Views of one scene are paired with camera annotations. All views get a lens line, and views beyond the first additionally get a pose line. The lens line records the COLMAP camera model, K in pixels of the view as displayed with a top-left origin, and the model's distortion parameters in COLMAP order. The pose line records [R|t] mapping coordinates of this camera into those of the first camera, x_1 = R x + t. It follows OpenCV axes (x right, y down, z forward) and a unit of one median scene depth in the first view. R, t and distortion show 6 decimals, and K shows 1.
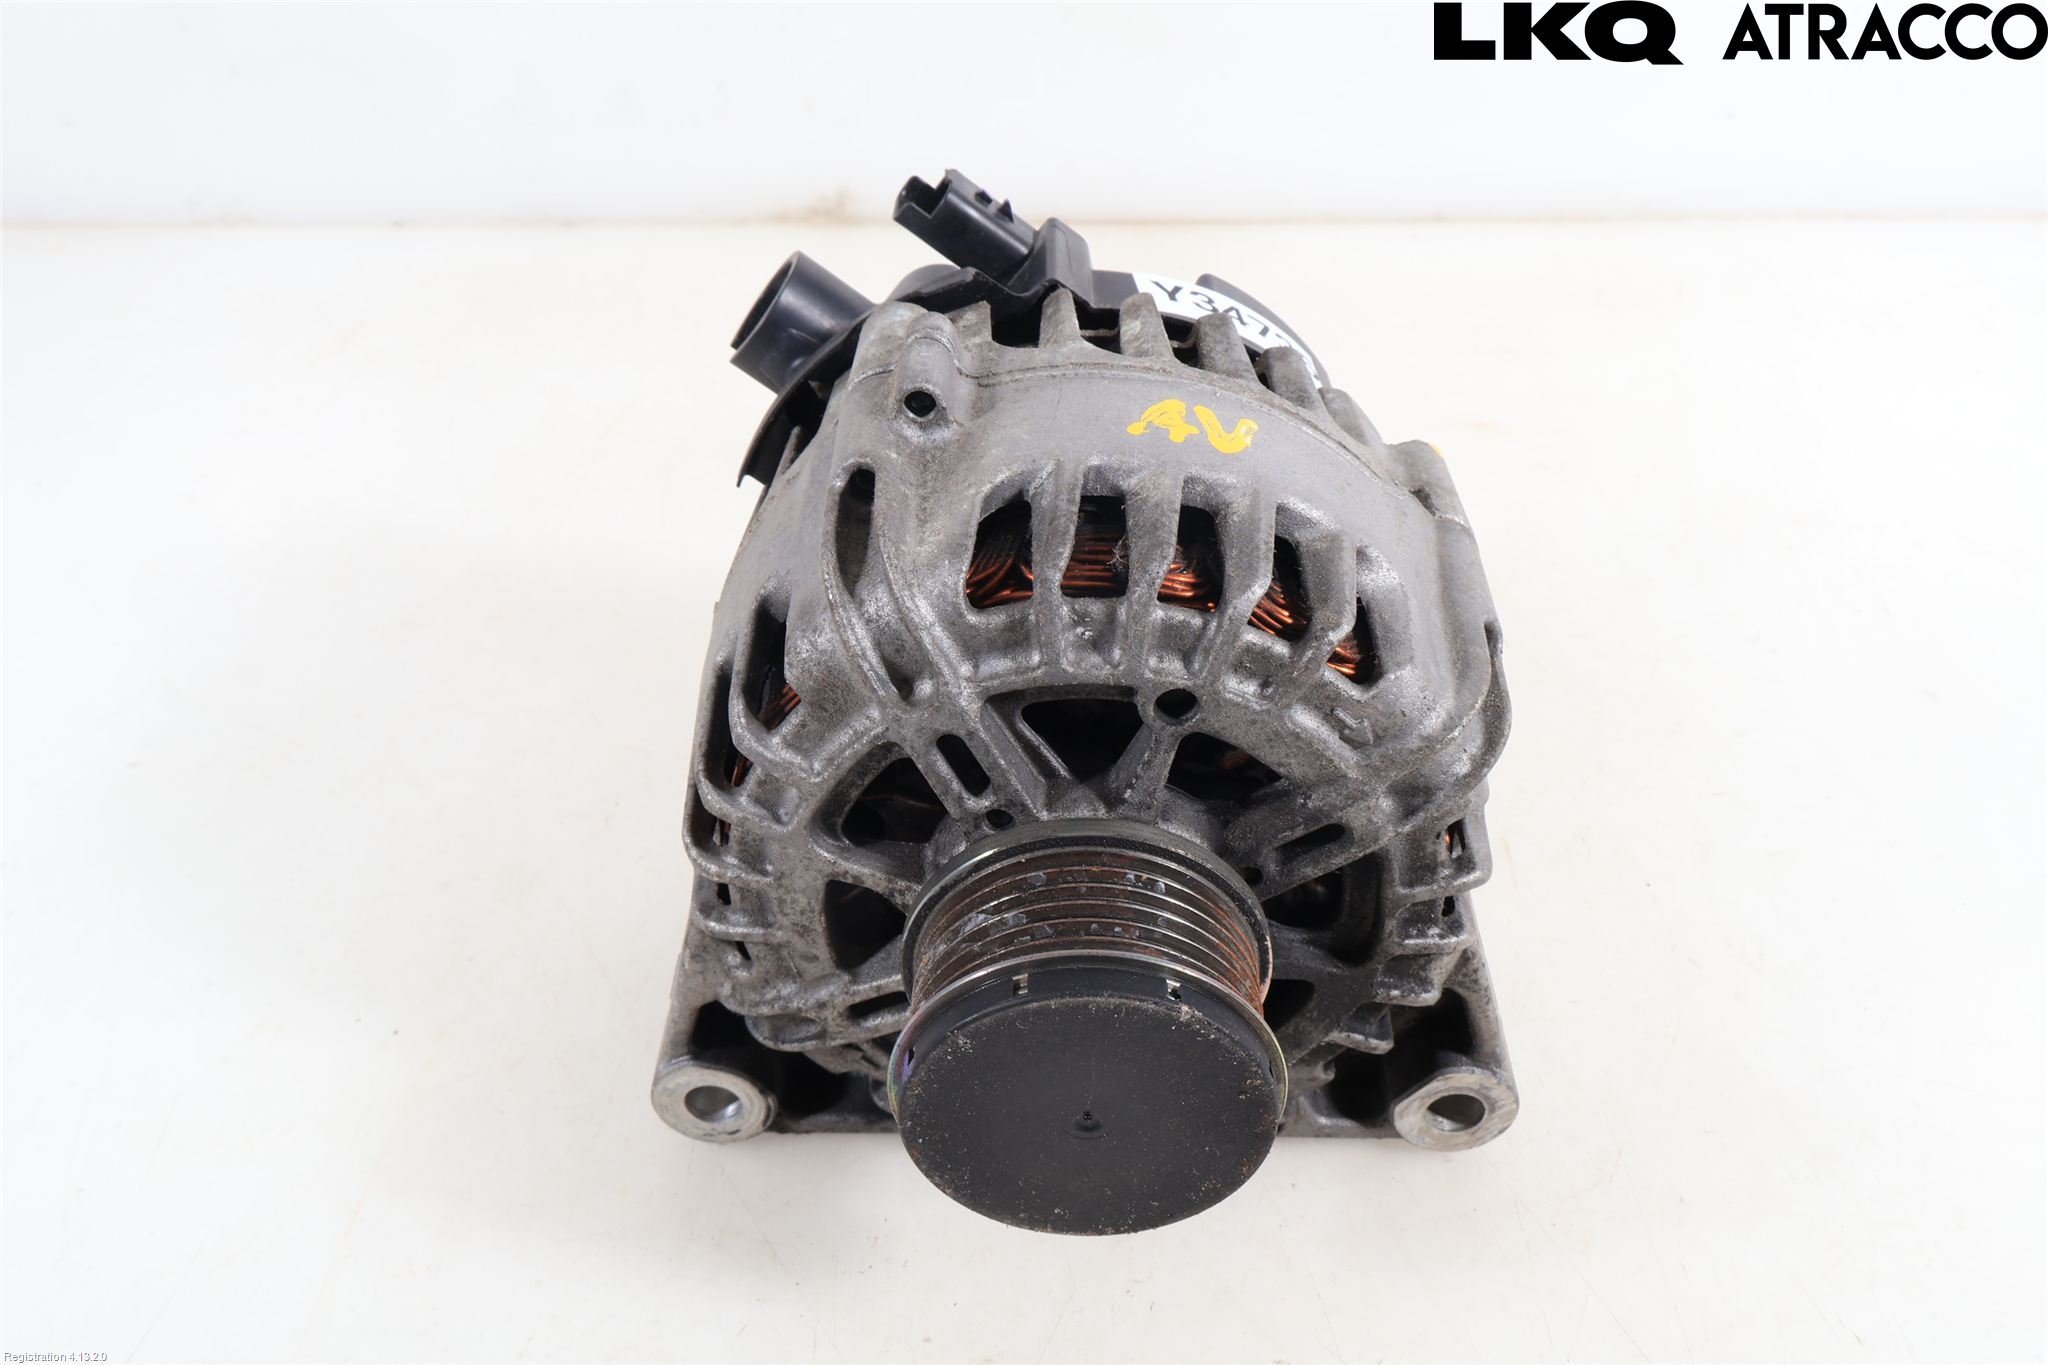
lens RADIAL K [[1689.2, 0, 1063.2], [0, 1689.2, 673.8], [0, 0, 1]] dist [0.014751, -0.003536]
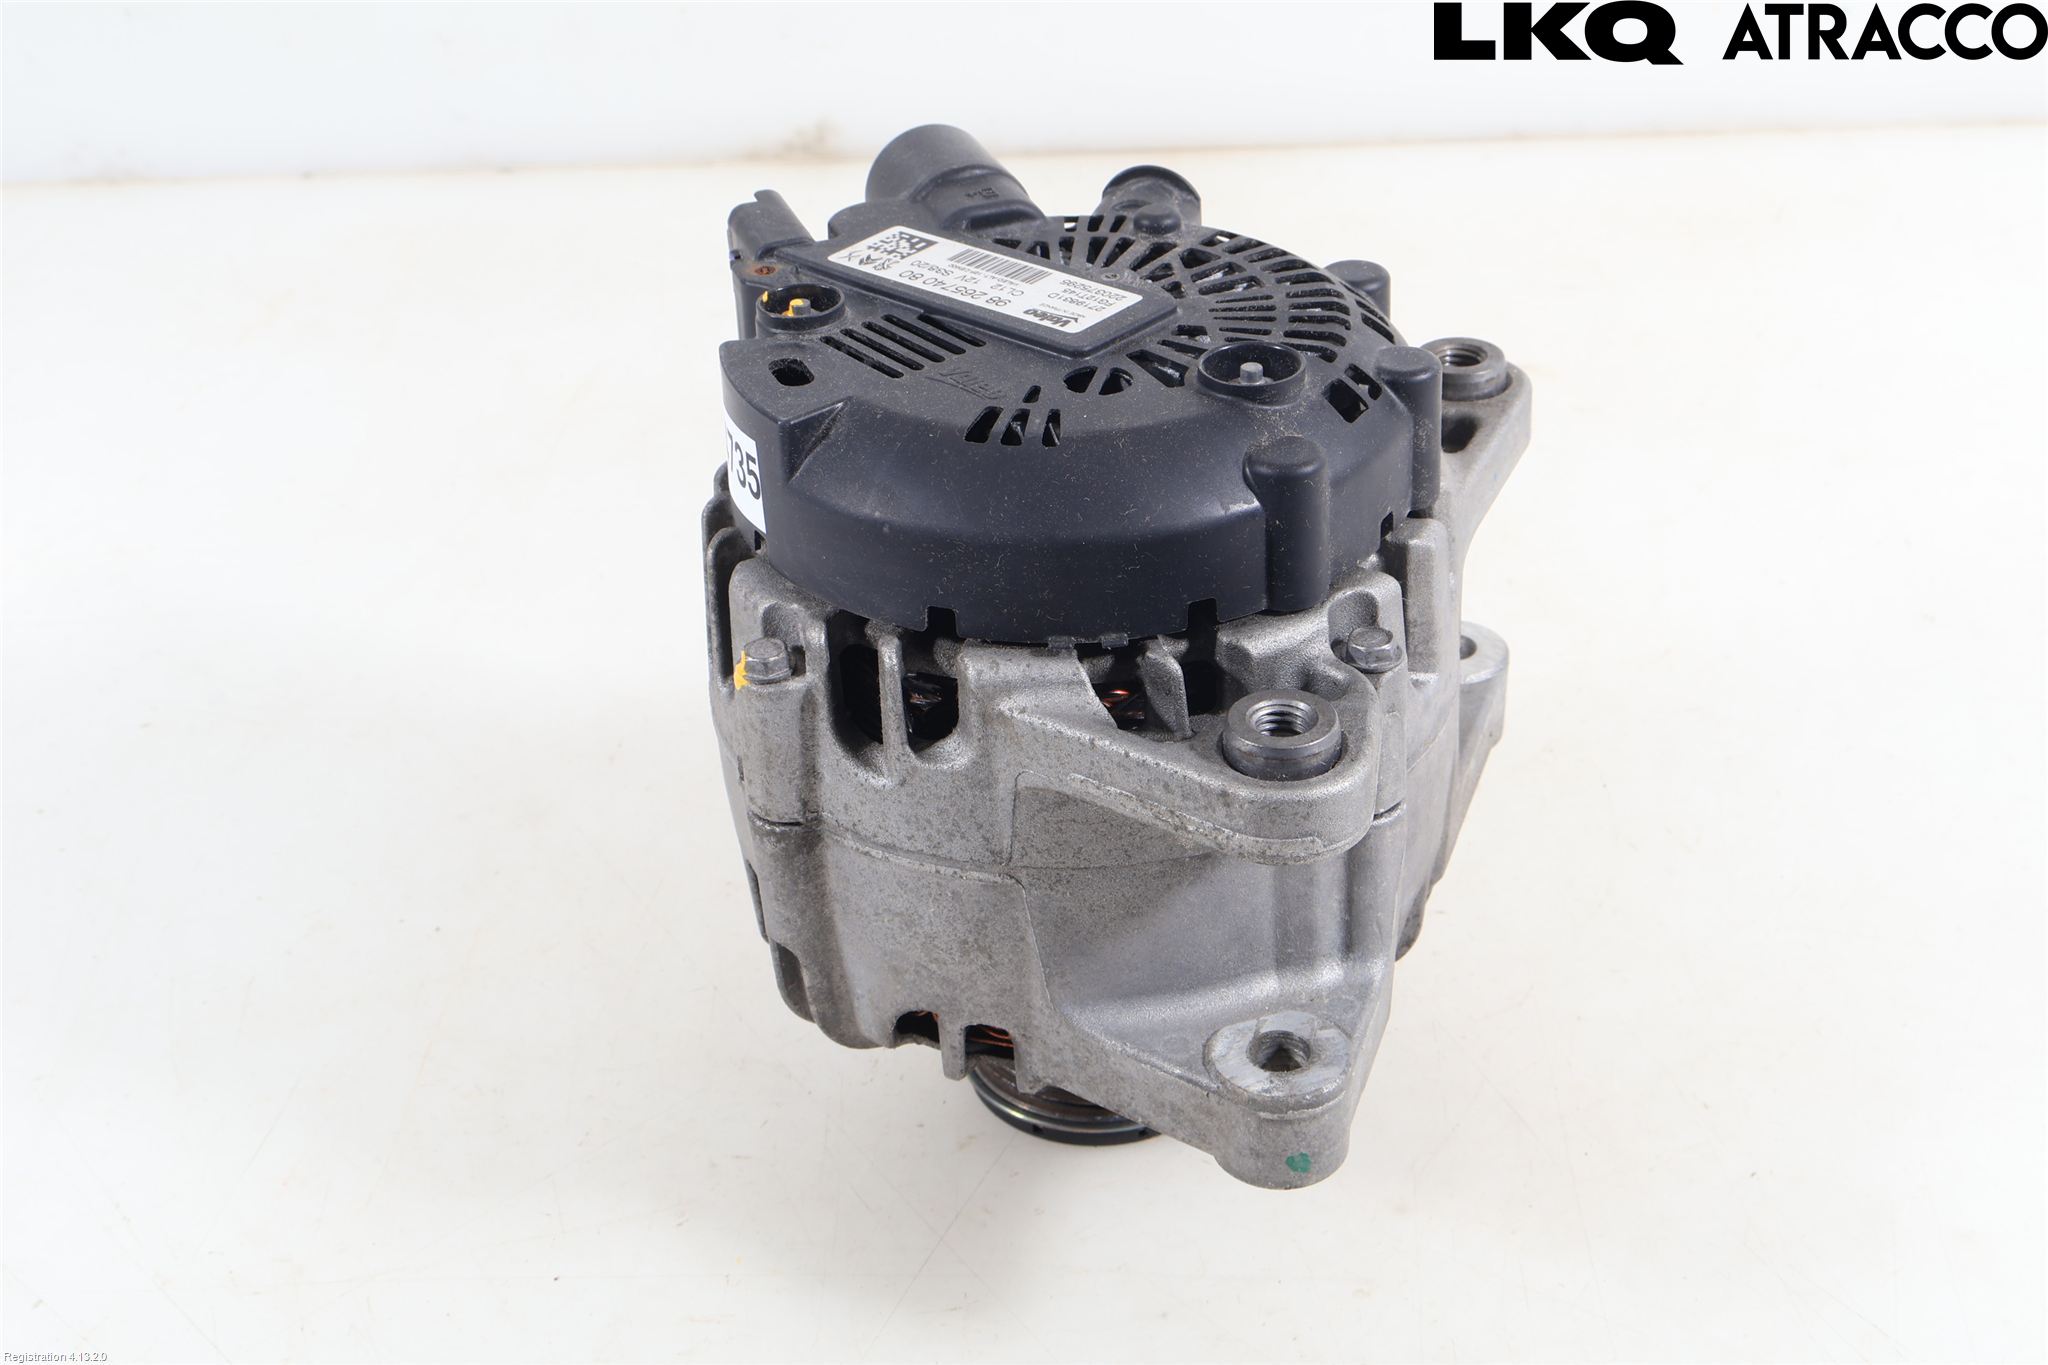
lens RADIAL K [[2763.3, 0, 1017.6], [0, 2763.3, 680.5], [0, 0, 1]] dist [0.013071, 0.000000]
pose [[0.998319, -0.018699, -0.054852, 0.044201], [0.015620, 0.998307, -0.056031, 0.085454], [0.055807, 0.055080, 0.996921, -0.418435]]
